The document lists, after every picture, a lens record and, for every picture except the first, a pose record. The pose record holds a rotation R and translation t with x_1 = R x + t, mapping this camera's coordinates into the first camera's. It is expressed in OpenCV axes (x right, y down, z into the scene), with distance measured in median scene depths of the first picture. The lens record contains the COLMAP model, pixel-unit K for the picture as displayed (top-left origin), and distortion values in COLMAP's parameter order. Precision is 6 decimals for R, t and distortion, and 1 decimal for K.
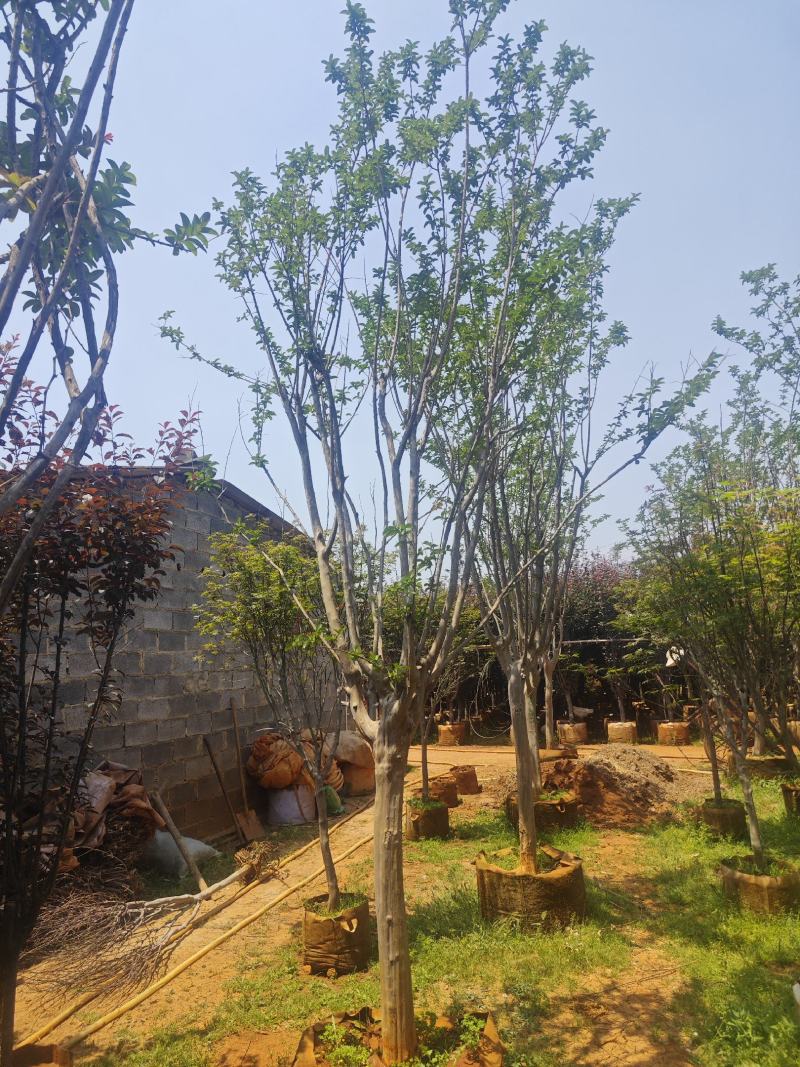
lens RADIAL K [[716.0, 0, 399.7], [0, 716.0, 541.6], [0, 0, 1]] dist [0.020909, -0.010968]
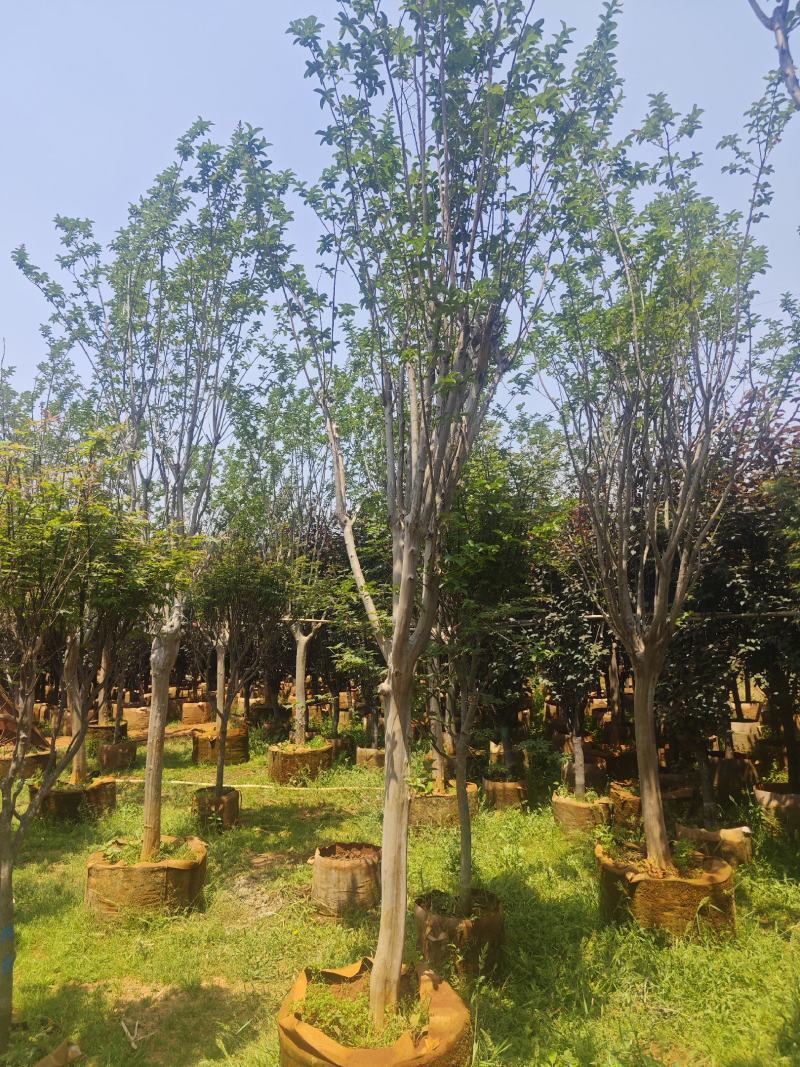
lens RADIAL K [[716.0, 0, 398.7], [0, 716.0, 542.9], [0, 0, 1]] dist [0.020909, -0.010968]
pose [[0.639386, 0.115414, 0.760175, 0.118054], [-0.129292, 0.990731, -0.041671, 0.007468], [-0.757938, -0.071641, 0.648381, 0.079634]]
